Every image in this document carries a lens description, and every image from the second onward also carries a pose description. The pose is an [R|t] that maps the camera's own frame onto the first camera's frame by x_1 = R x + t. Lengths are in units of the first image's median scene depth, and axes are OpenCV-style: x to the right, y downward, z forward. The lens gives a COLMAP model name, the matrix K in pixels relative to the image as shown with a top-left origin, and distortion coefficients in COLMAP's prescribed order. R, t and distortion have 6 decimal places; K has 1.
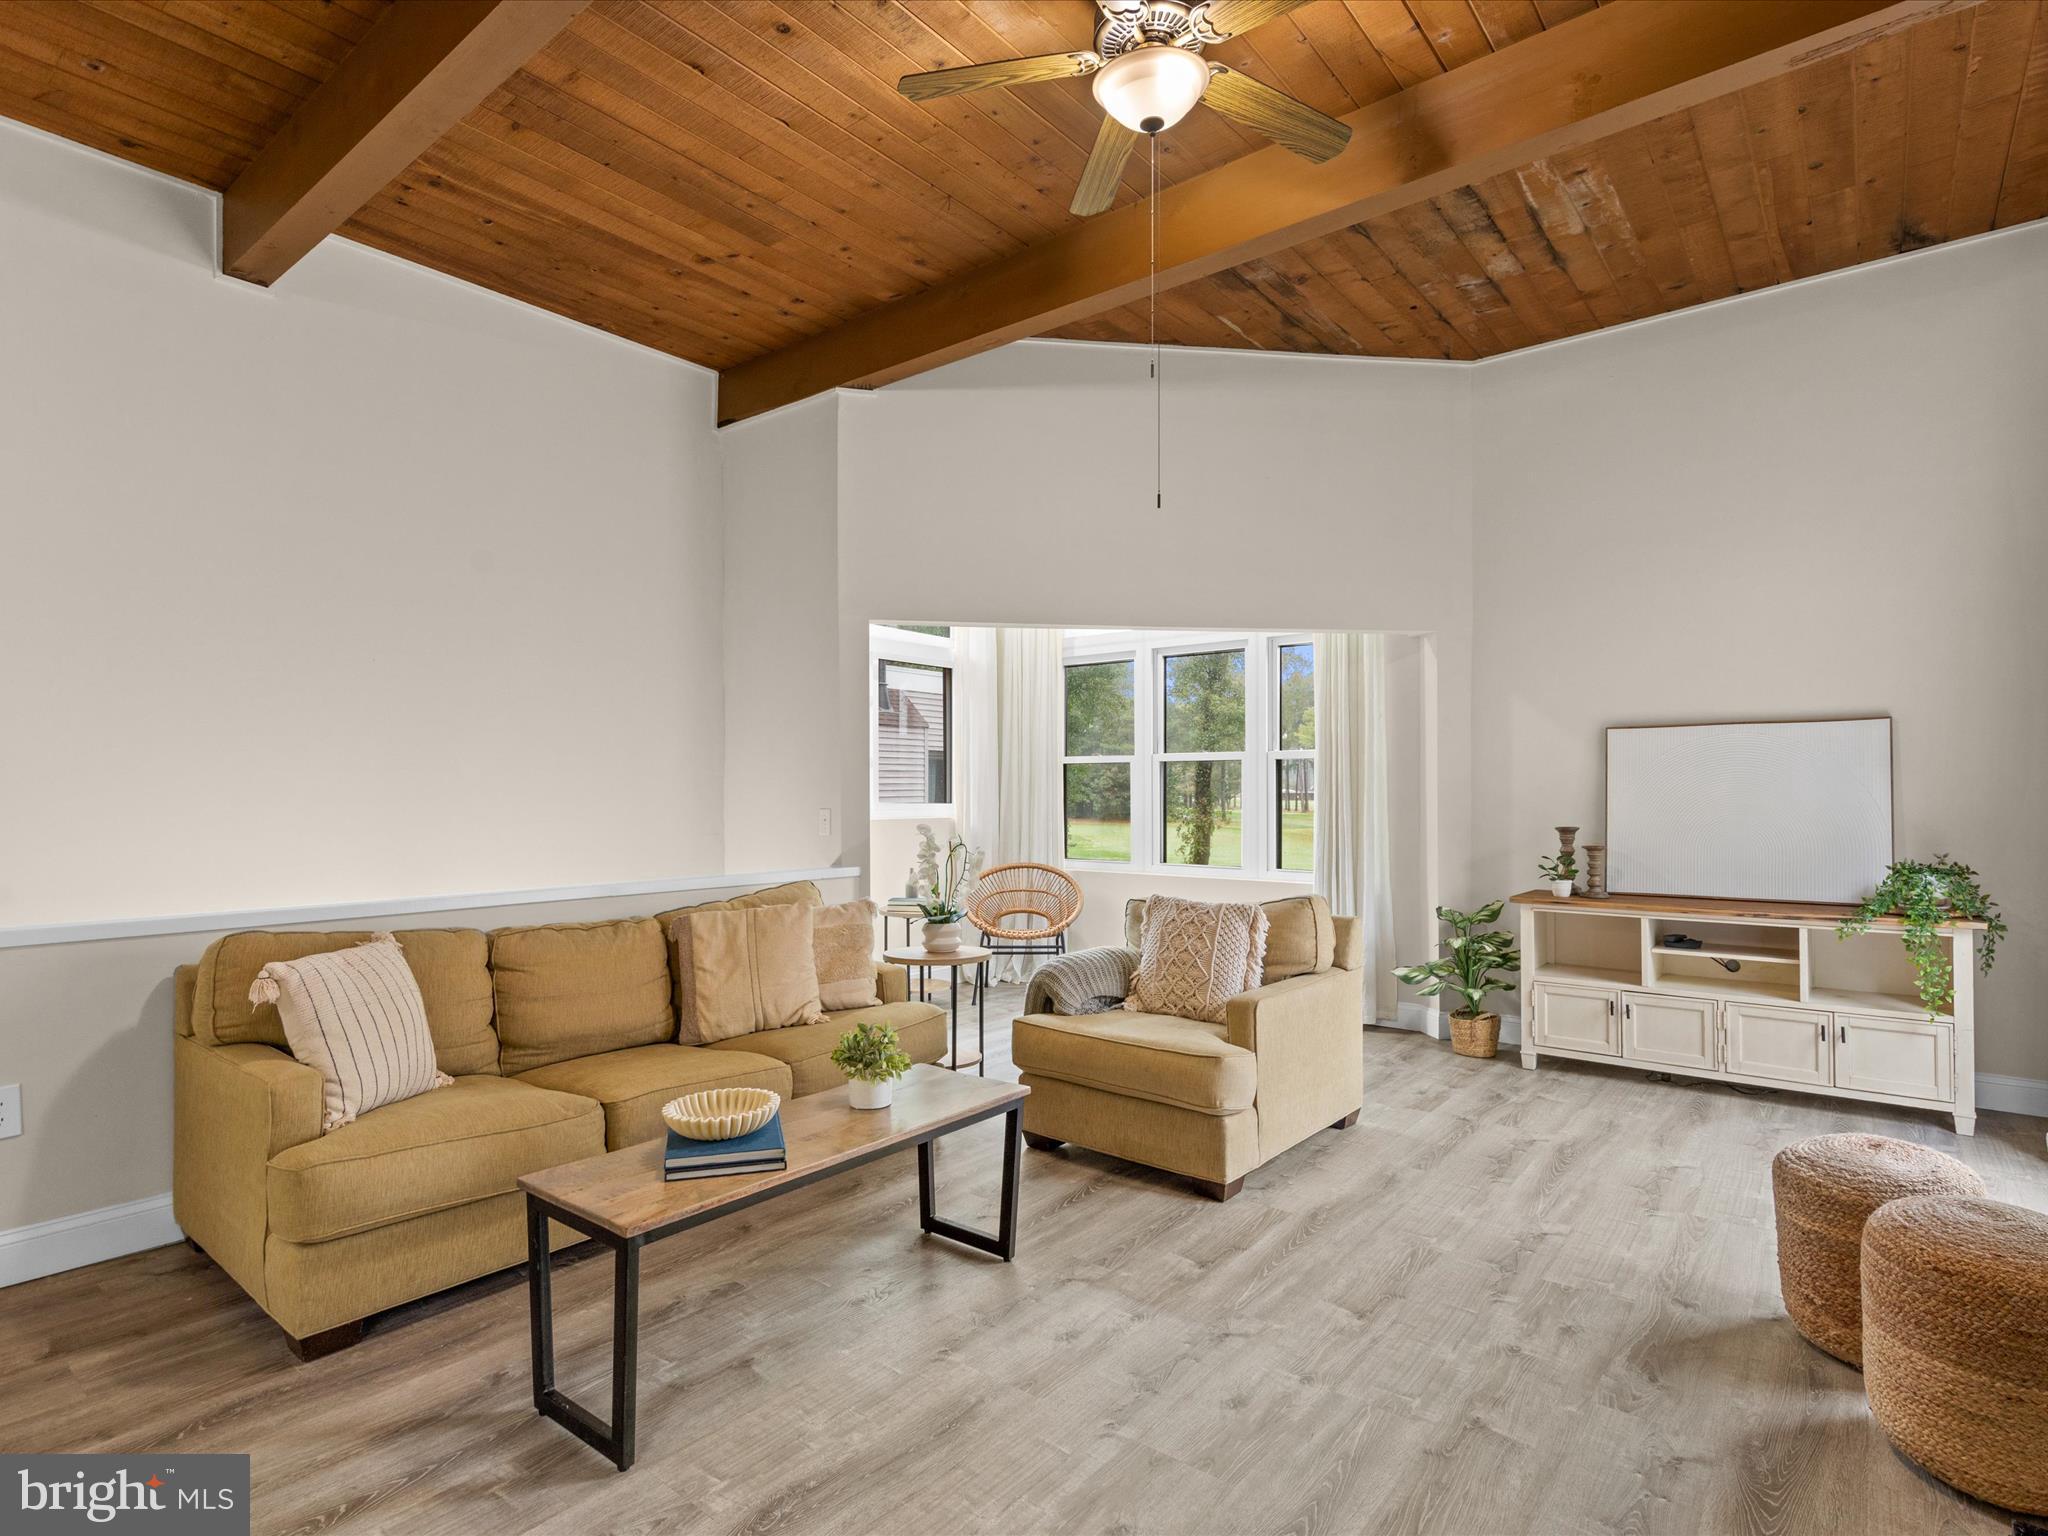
lens RADIAL K [[1047.8, 0, 1025.3], [0, 1047.8, 782.7], [0, 0, 1]] dist [0.001744, 0.000252]
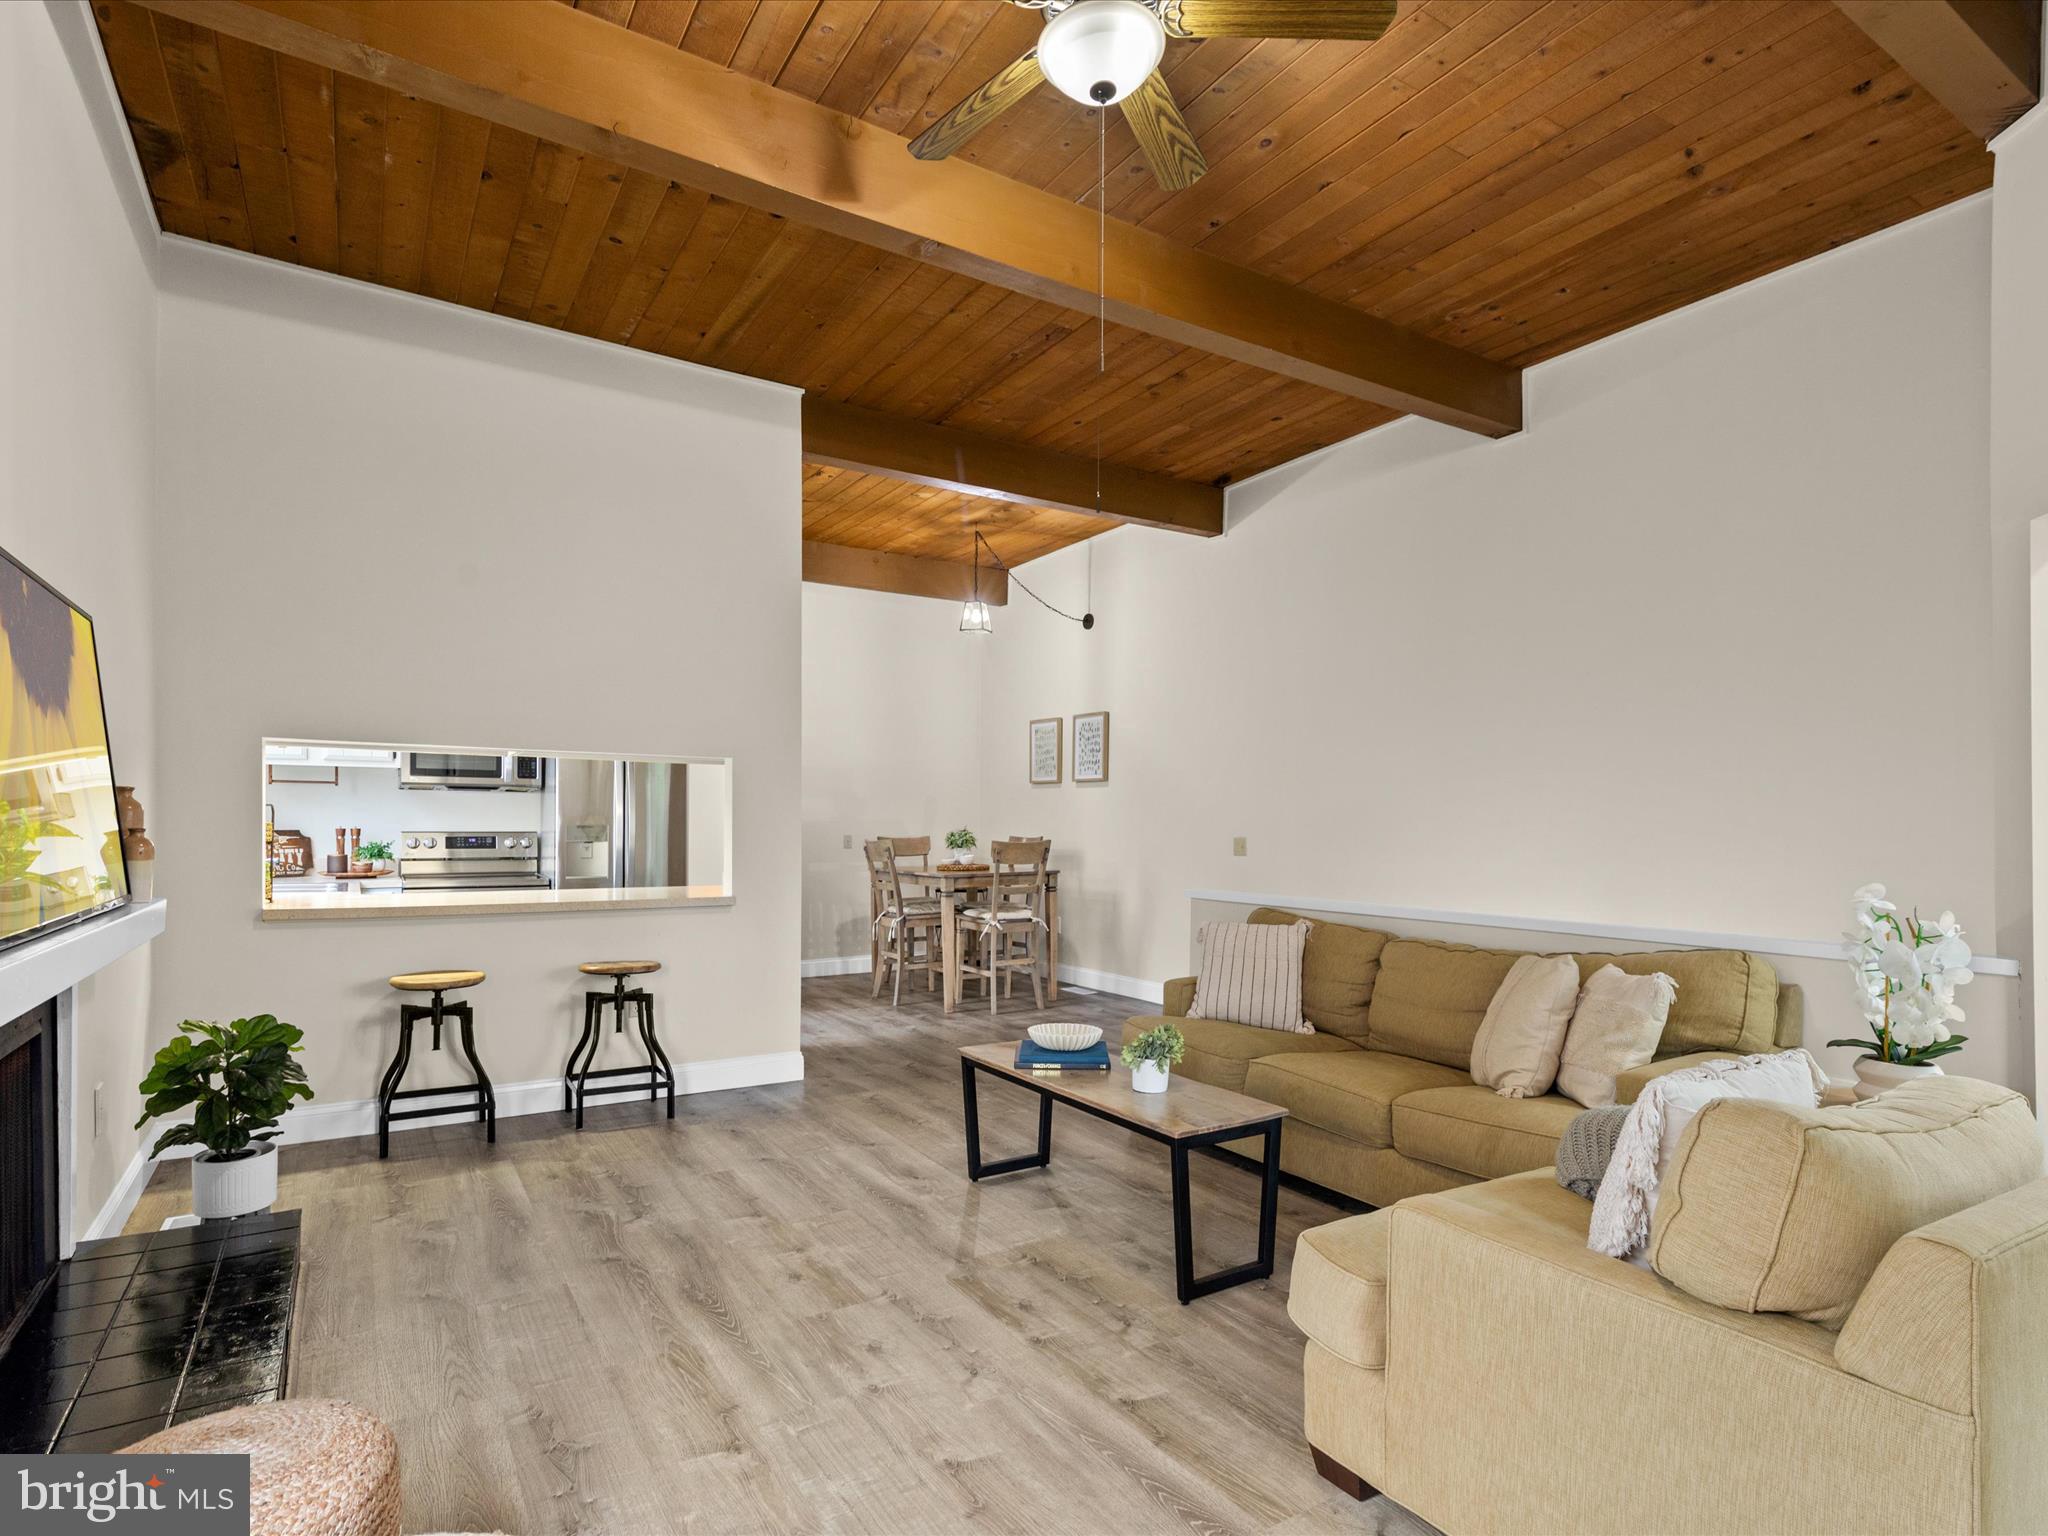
lens RADIAL K [[1047.8, 0, 1036.2], [0, 1047.8, 811.4], [0, 0, 1]] dist [0.001744, 0.000252]
pose [[-0.308457, -0.006501, -0.951216, 0.997595], [0.008434, 0.999919, -0.009569, 0.002085], [0.951201, -0.010974, -0.308377, 1.213558]]
